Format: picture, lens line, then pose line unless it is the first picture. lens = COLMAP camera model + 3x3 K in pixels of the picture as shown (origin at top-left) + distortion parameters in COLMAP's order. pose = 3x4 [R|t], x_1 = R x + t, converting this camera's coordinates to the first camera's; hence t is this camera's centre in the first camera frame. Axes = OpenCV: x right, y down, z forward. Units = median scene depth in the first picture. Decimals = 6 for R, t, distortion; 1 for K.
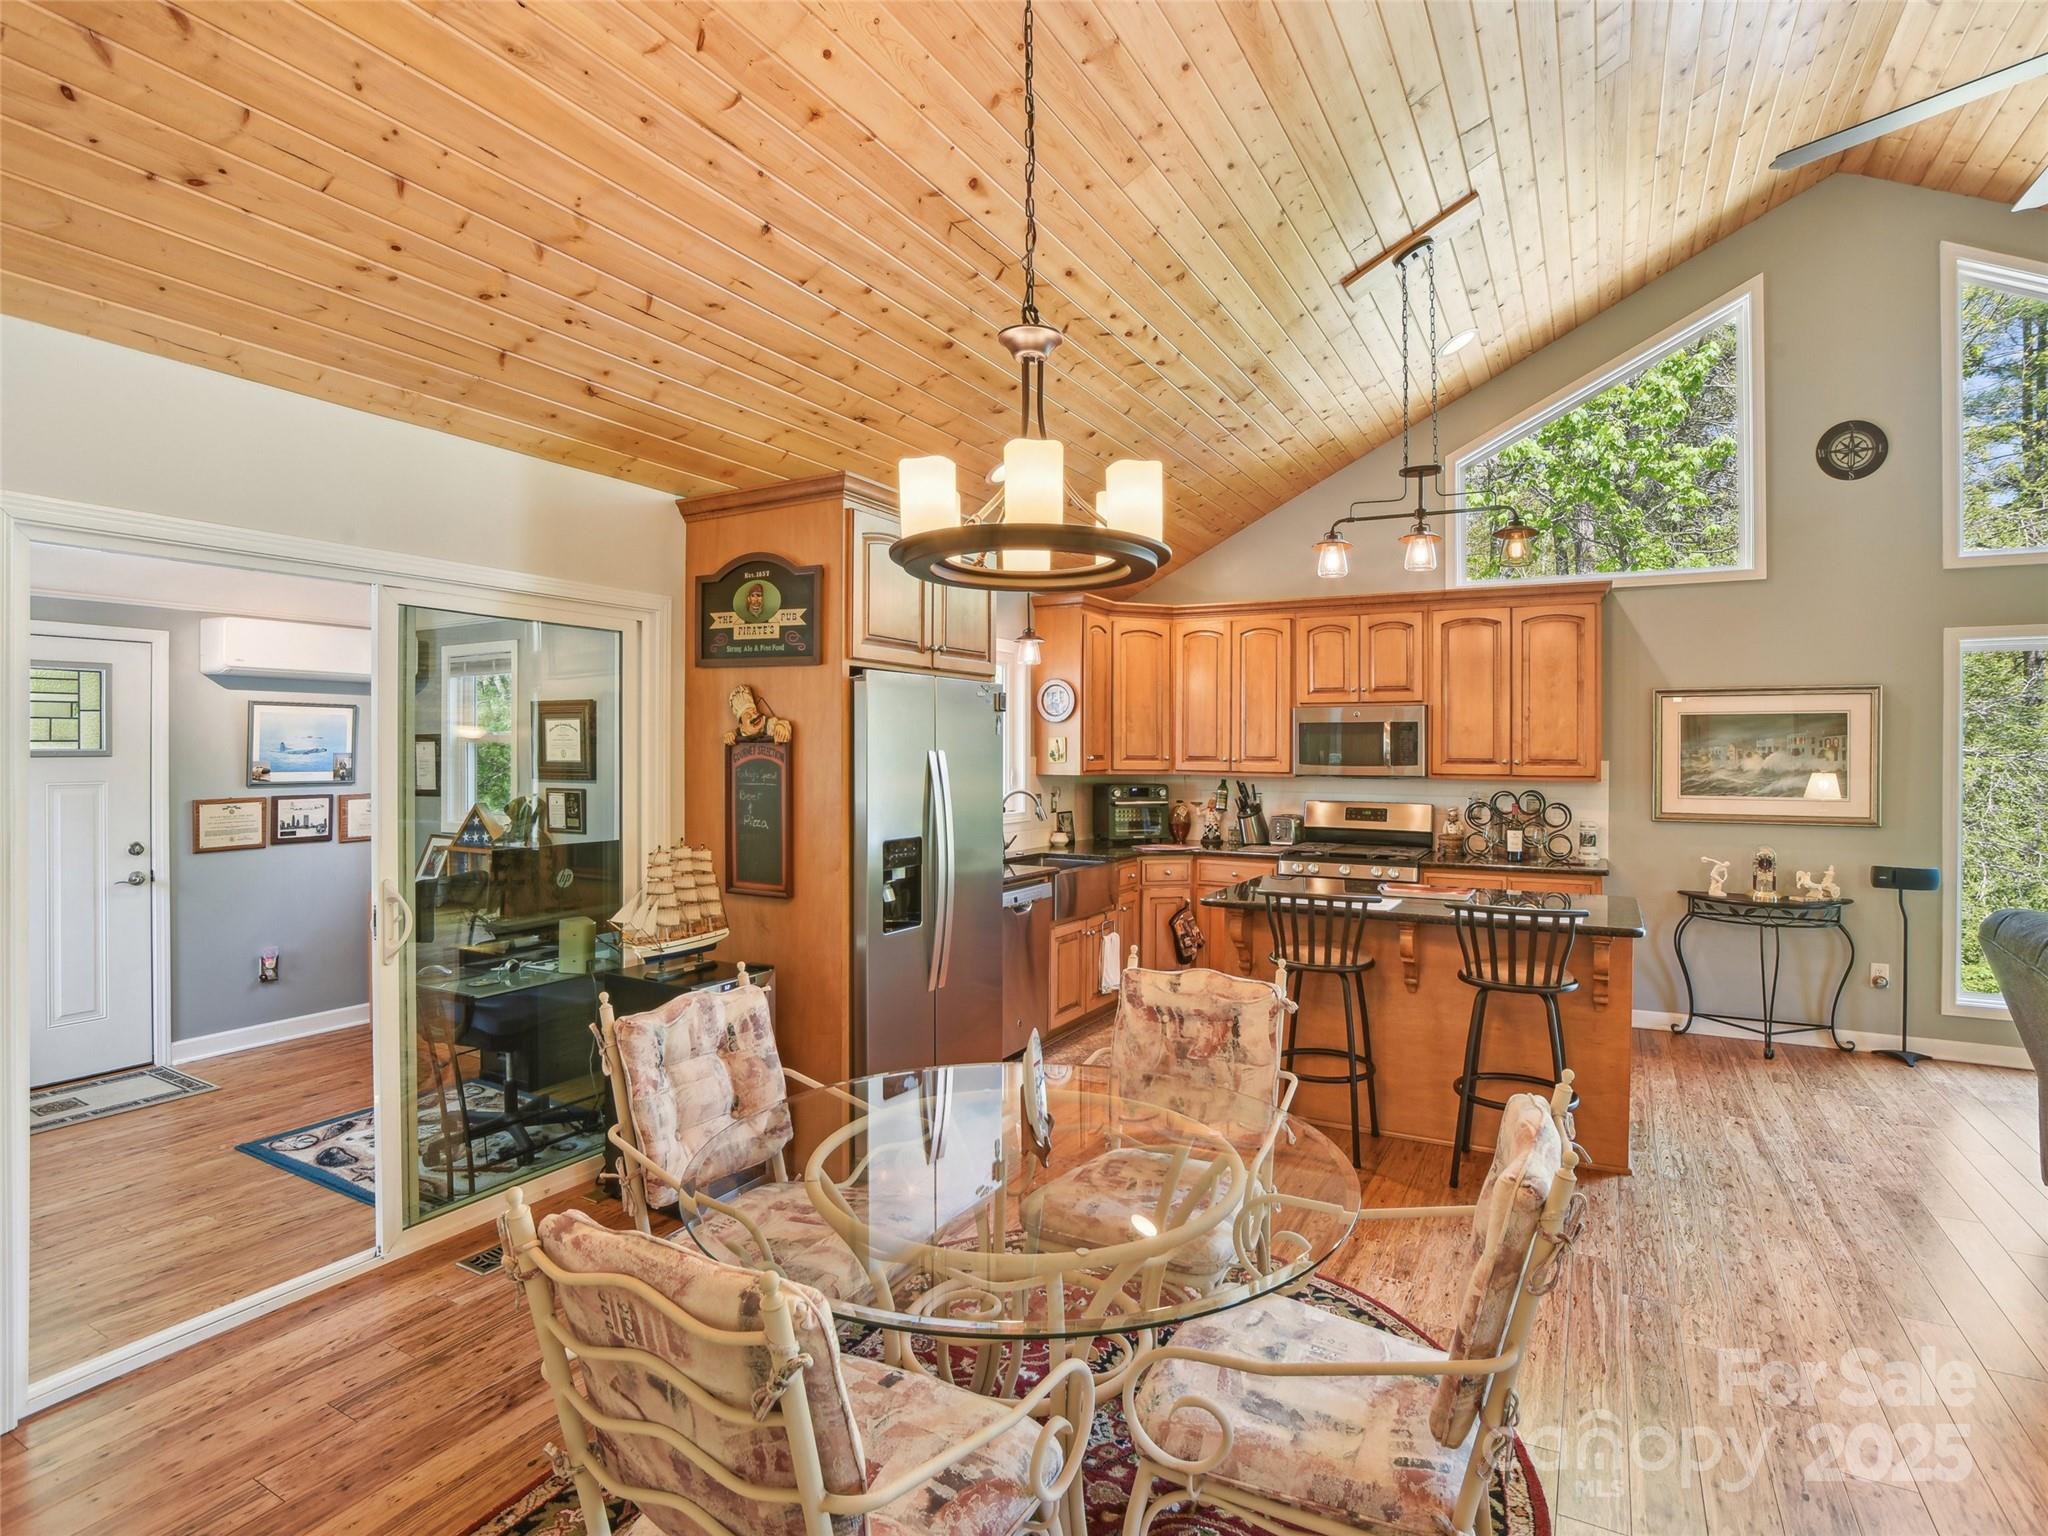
lens RADIAL K [[1041.1, 0, 1033.8], [0, 1041.1, 752.0], [0, 0, 1]] dist [-0.068246, 0.023554]
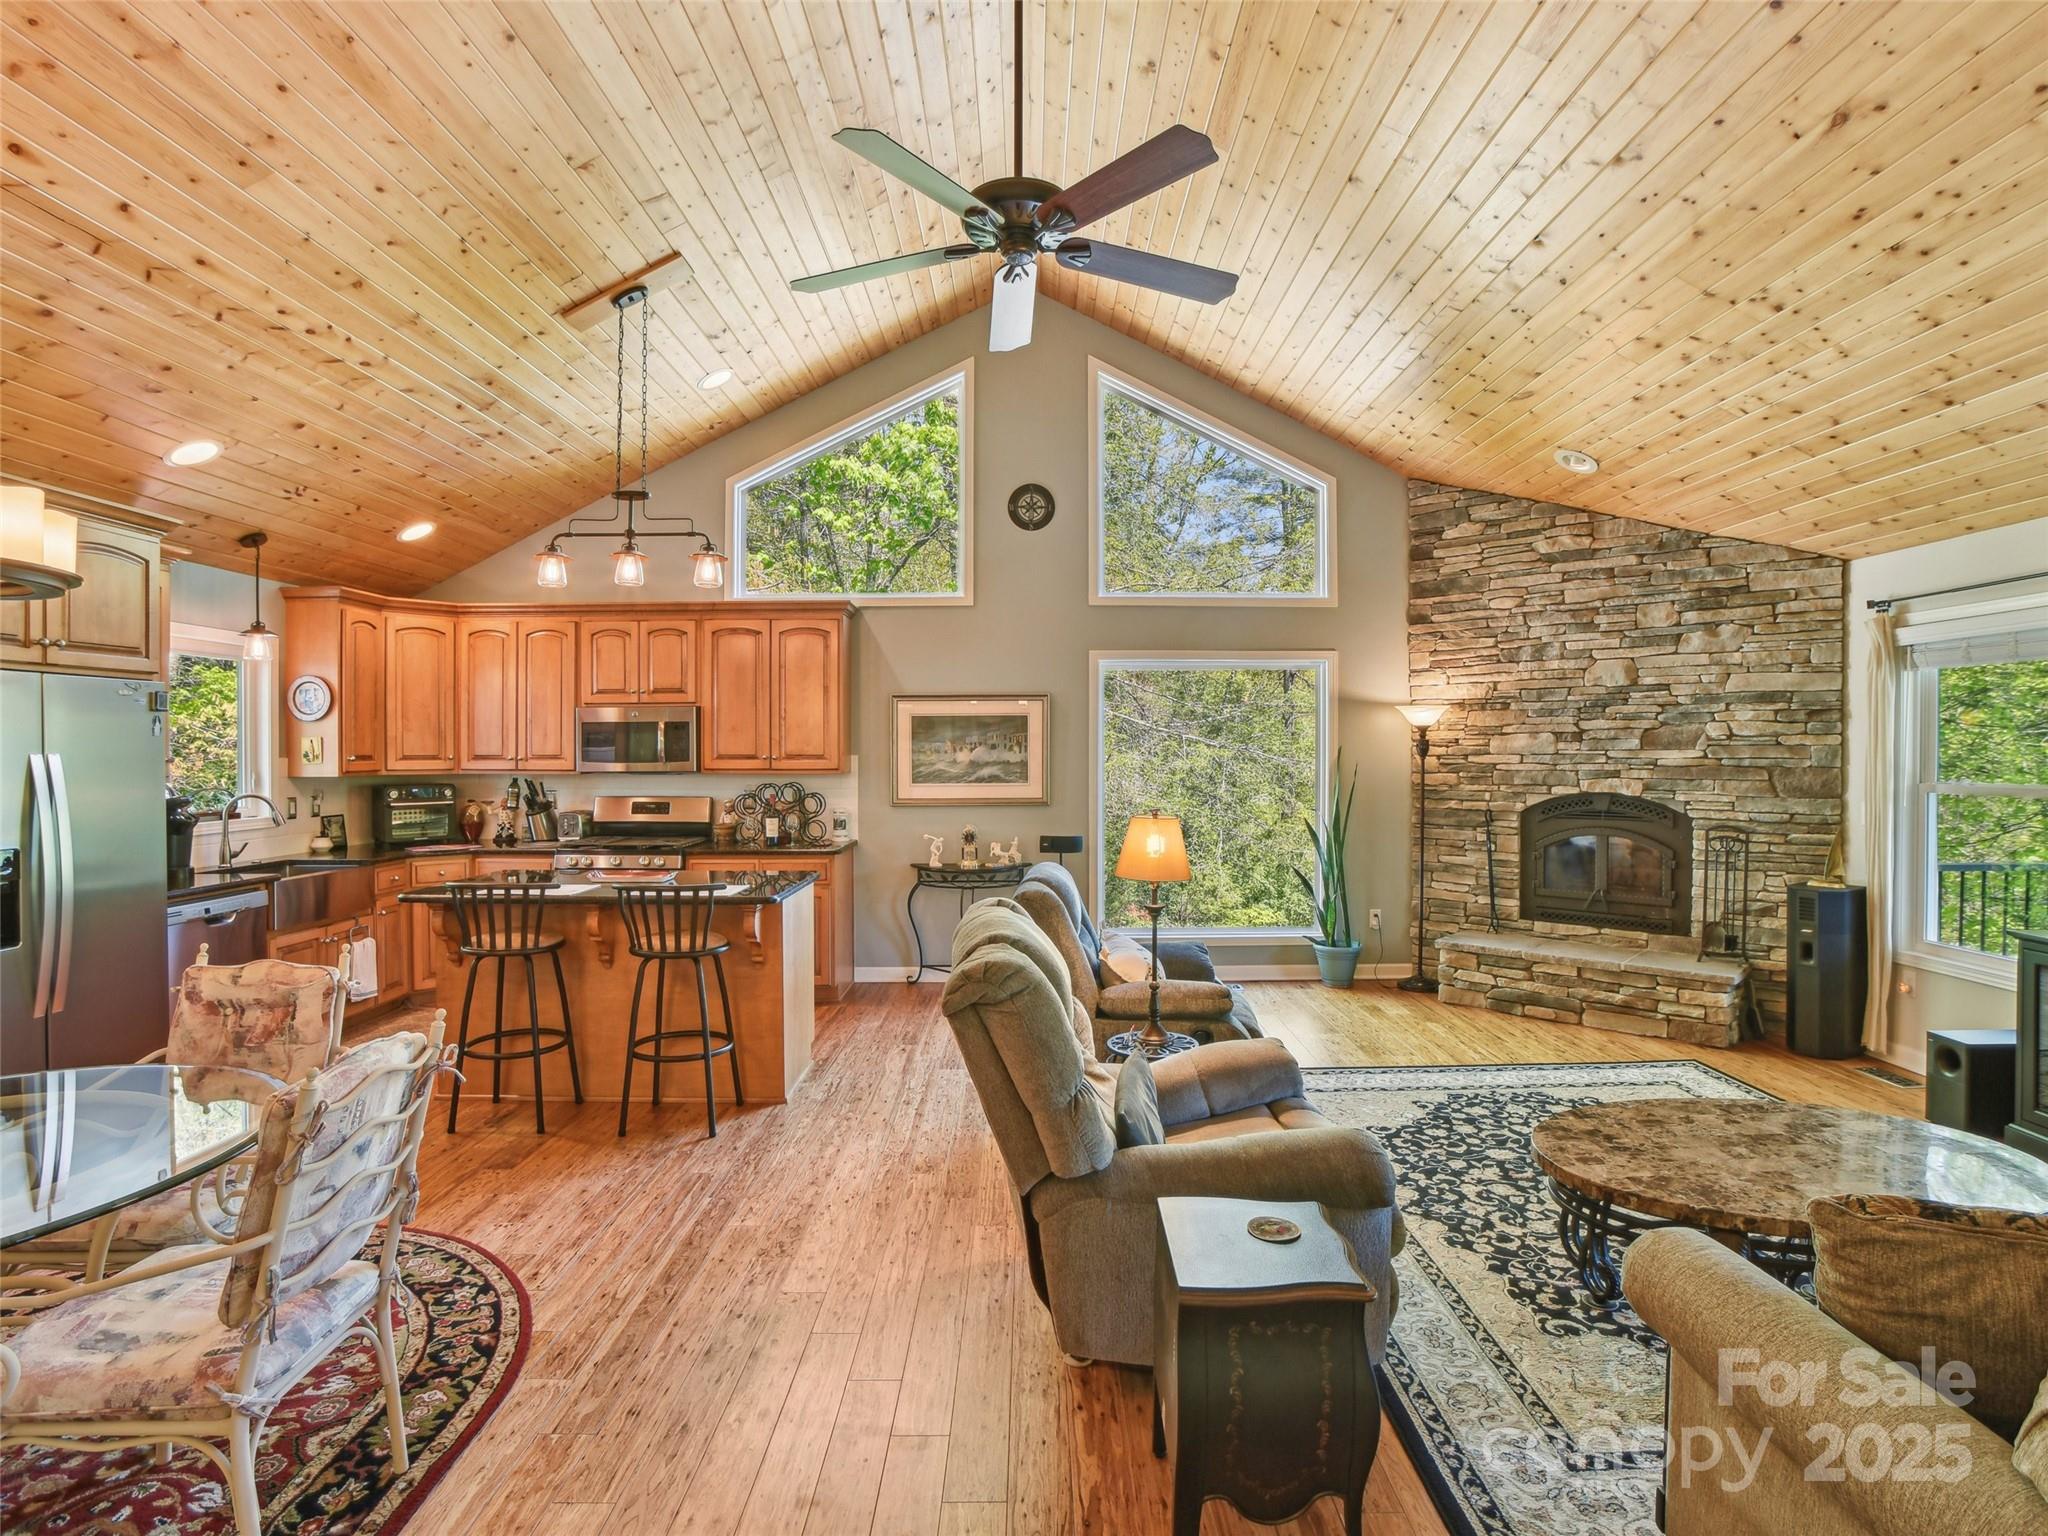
lens RADIAL K [[1041.1, 0, 1039.6], [0, 1041.1, 755.4], [0, 0, 1]] dist [-0.068246, 0.023554]
pose [[0.872080, -0.011081, 0.489239, 0.173564], [0.006876, 0.999922, 0.010392, -0.002676], [-0.489316, -0.005699, 0.872088, -0.142572]]
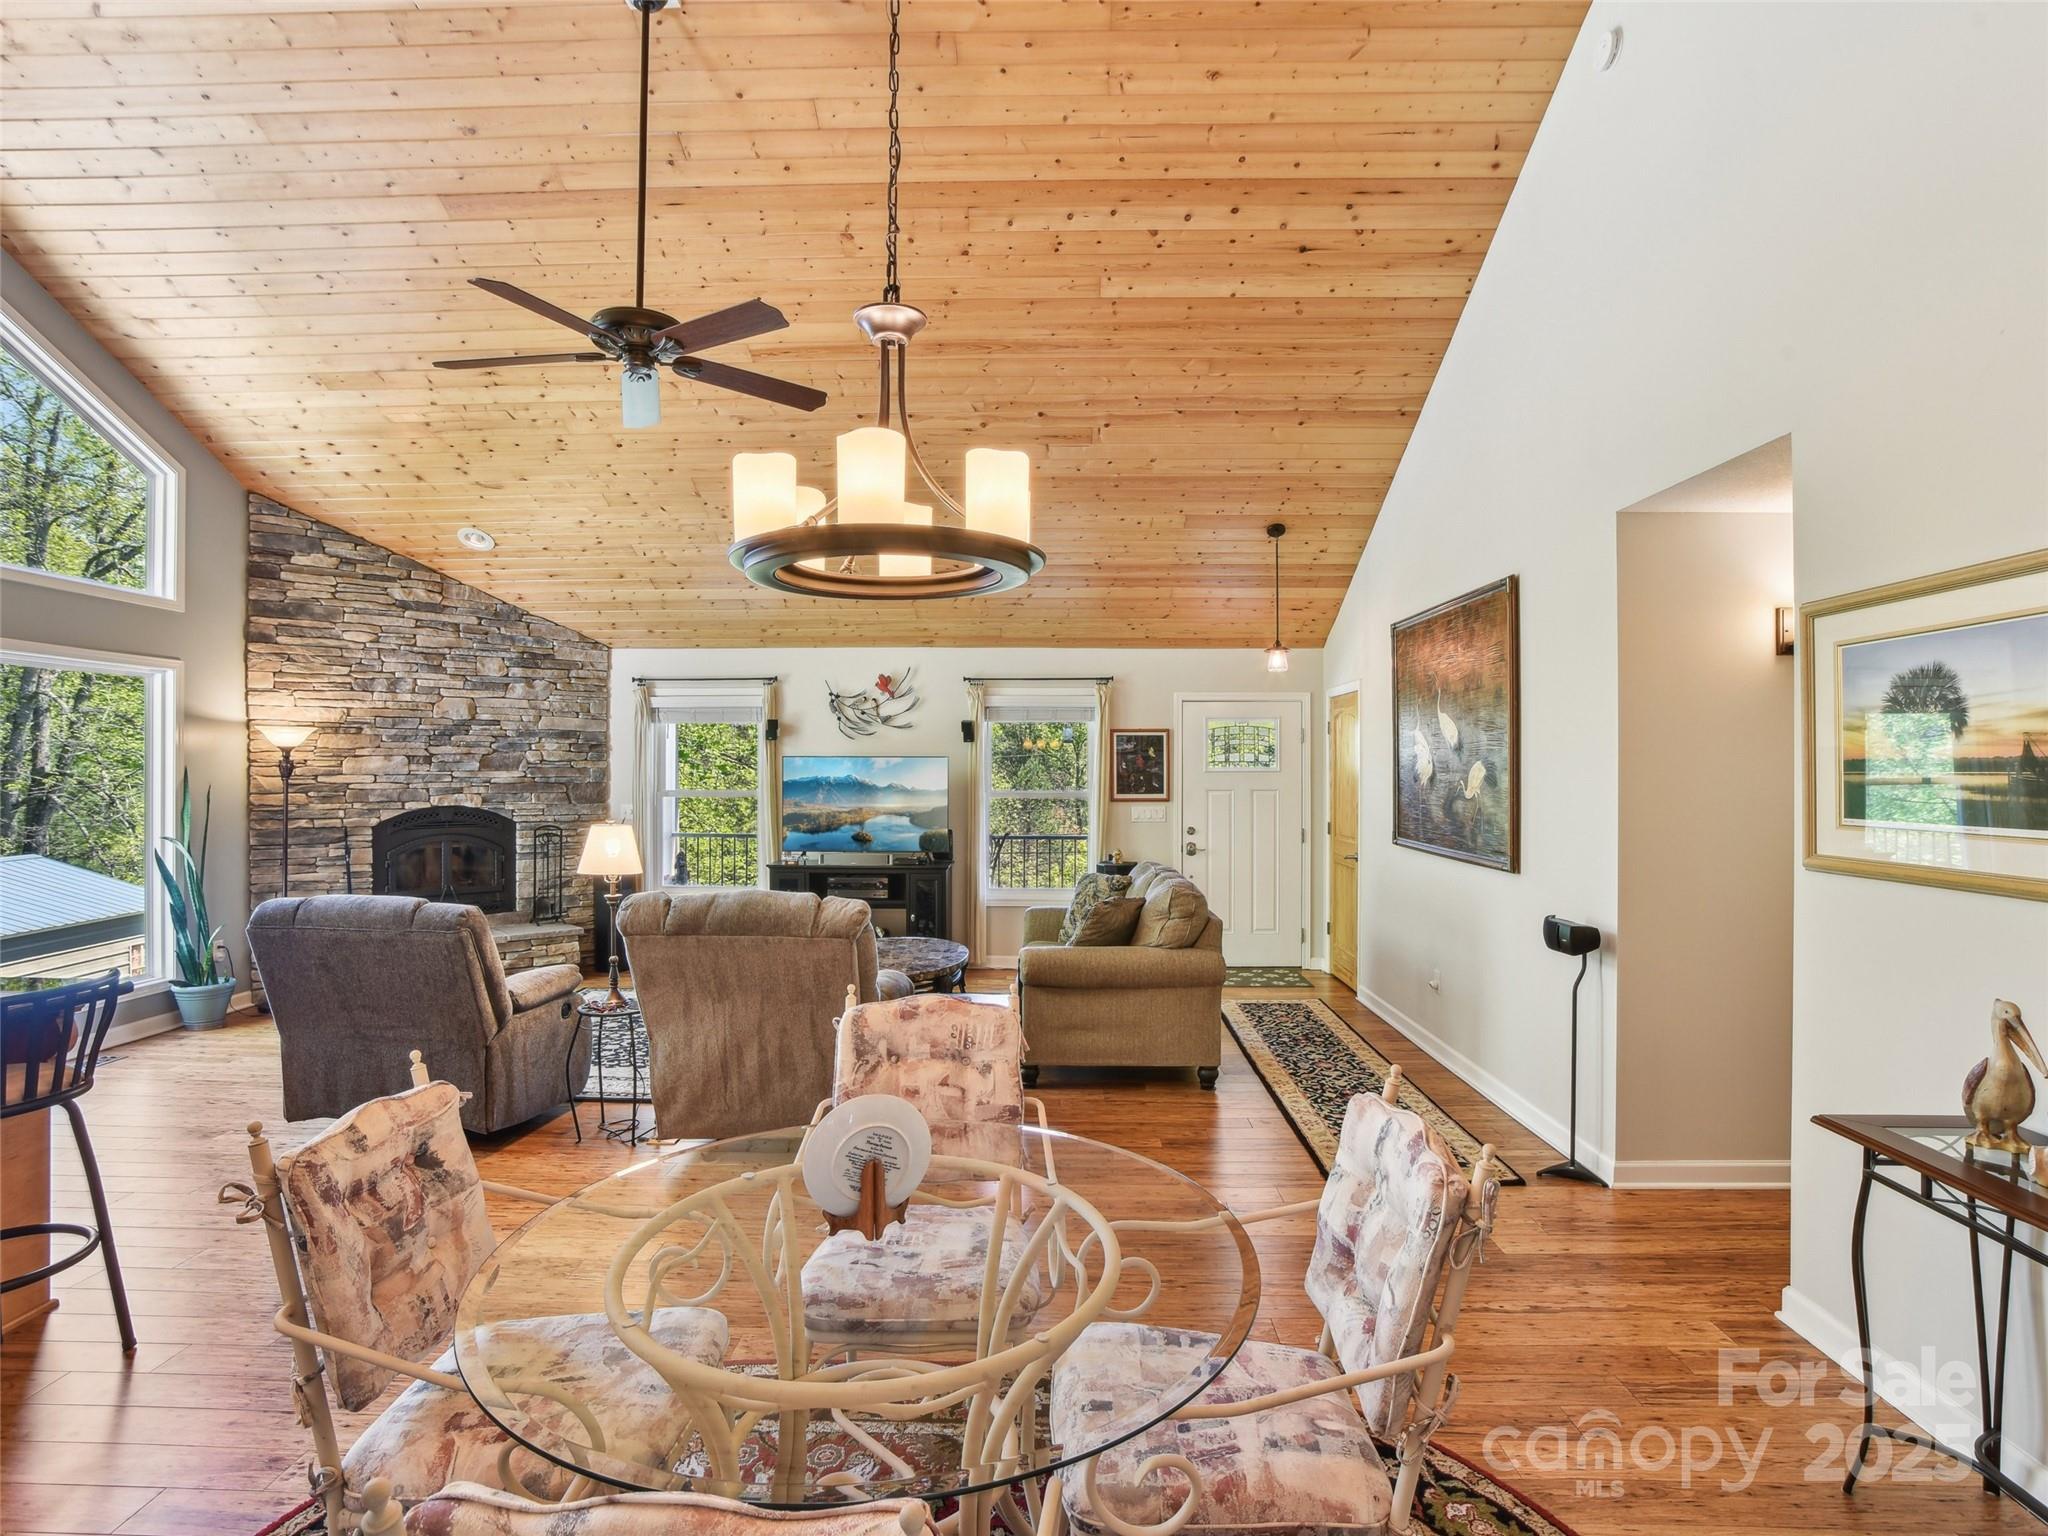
lens RADIAL K [[1041.1, 0, 1031.3], [0, 1041.1, 778.6], [0, 0, 1]] dist [-0.068246, 0.023554]
pose [[-0.461979, -0.015587, 0.886754, -0.304689], [-0.007610, 0.999878, 0.013611, -0.007179], [-0.886858, -0.000461, -0.462041, 0.457808]]
